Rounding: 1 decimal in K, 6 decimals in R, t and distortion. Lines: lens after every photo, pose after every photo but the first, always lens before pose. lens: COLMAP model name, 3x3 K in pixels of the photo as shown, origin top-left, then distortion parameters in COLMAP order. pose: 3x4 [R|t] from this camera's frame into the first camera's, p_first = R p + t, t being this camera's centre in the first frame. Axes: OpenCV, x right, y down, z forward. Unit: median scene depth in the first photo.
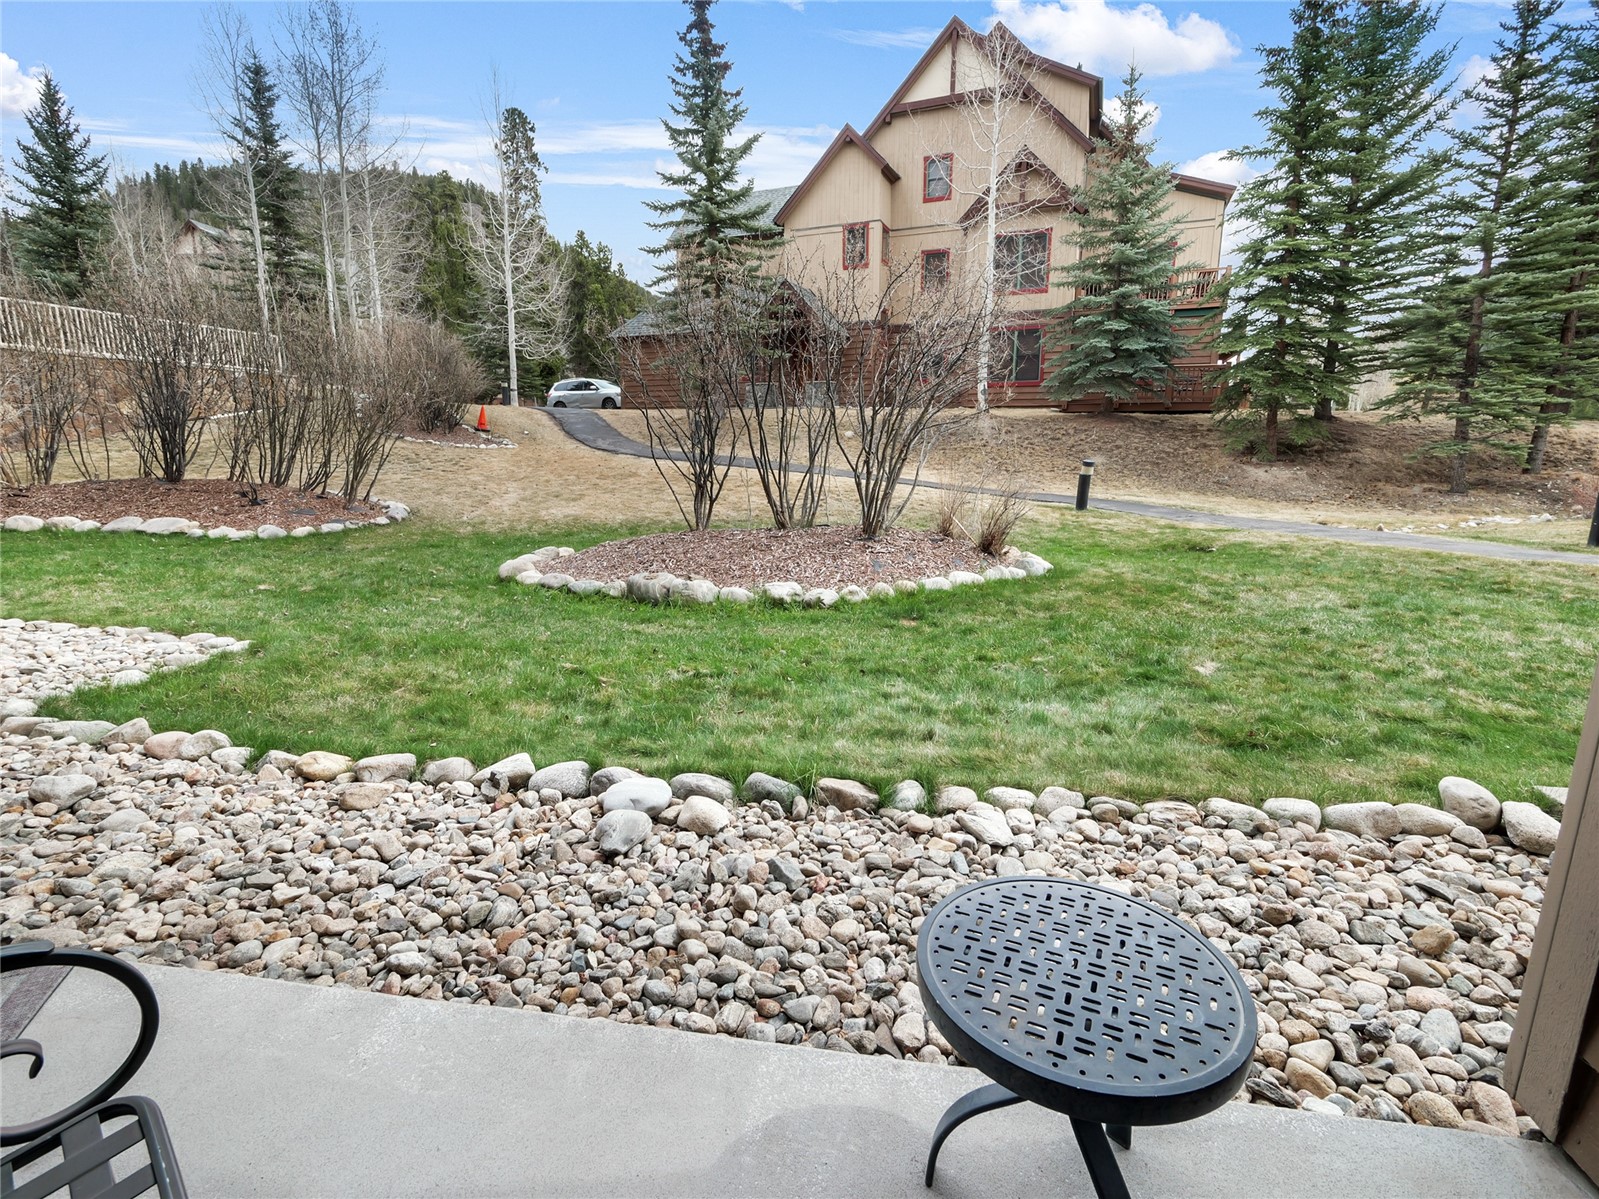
lens RADIAL K [[763.9, 0, 812.7], [0, 763.9, 593.7], [0, 0, 1]] dist [-0.001729, -0.000458]
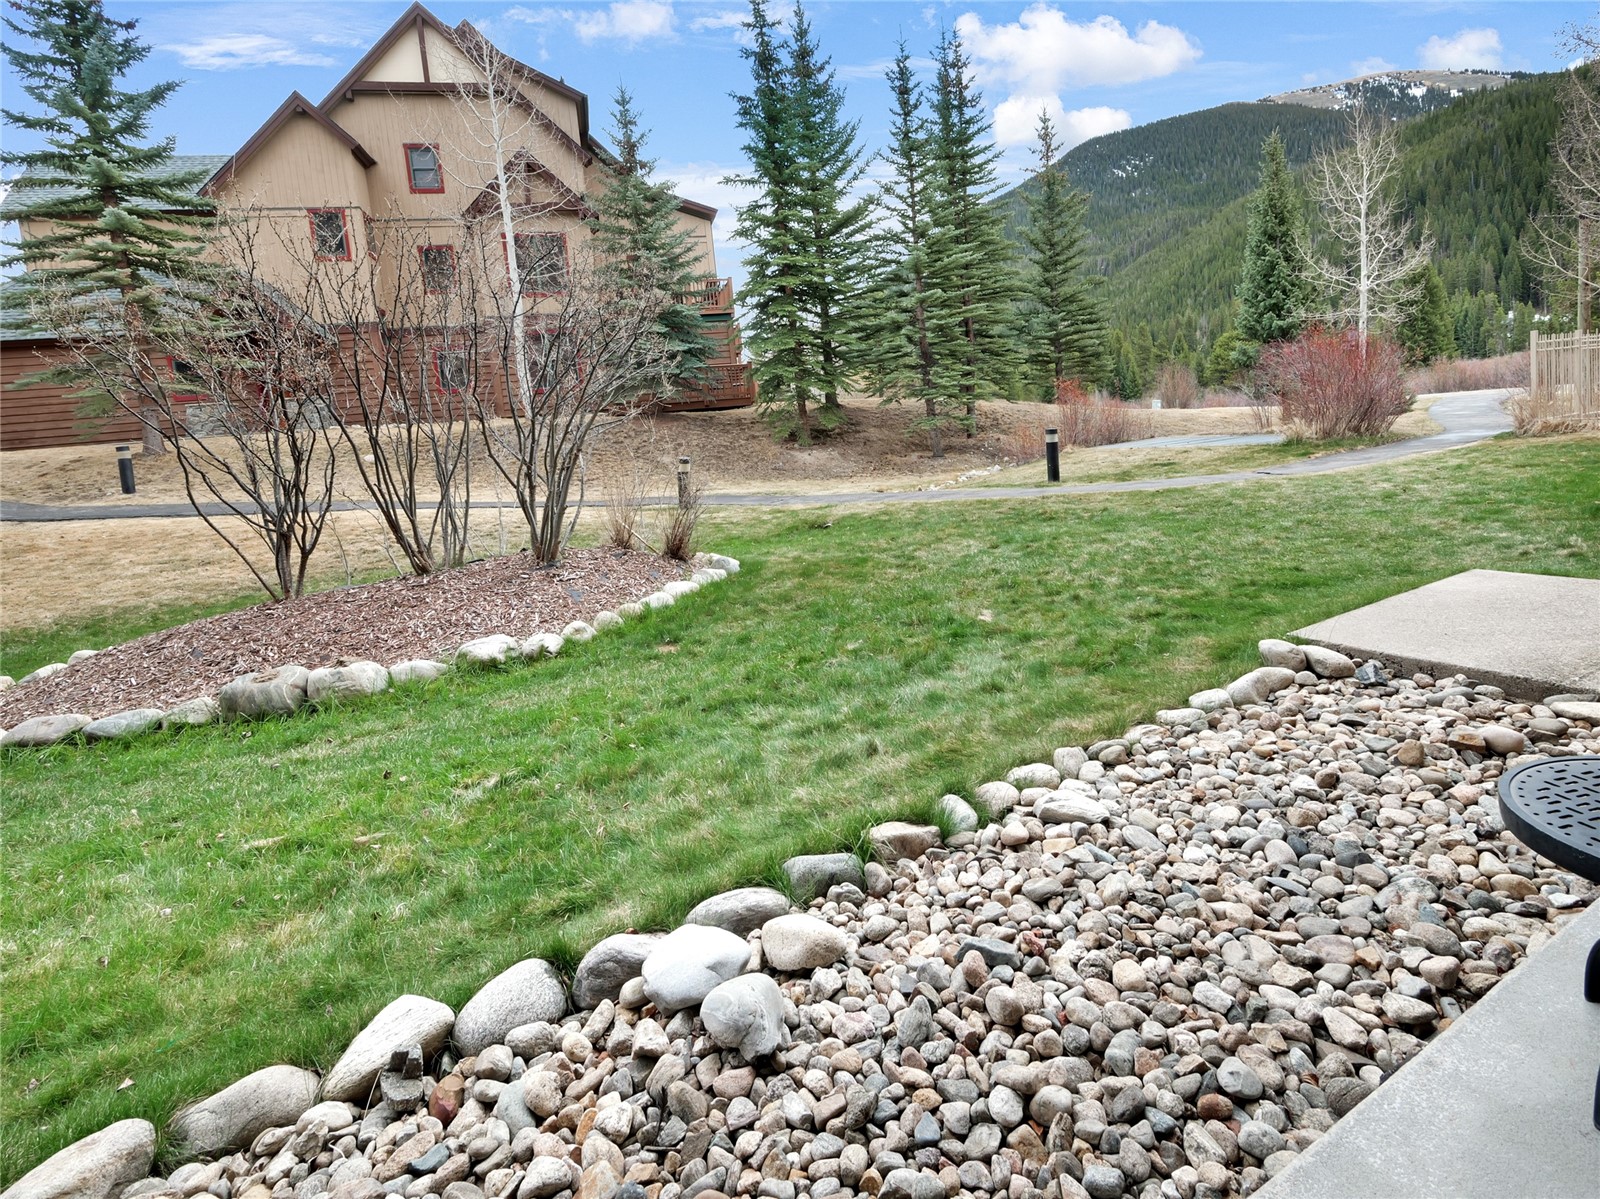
lens RADIAL K [[805.7, 0, 812.3], [0, 805.7, 506.6], [0, 0, 1]] dist [0.001400, -0.002673]
pose [[0.780542, -0.128873, 0.611675, -0.138551], [0.209369, 0.975897, -0.061561, -0.013467], [-0.588998, 0.176117, 0.788711, 0.087351]]
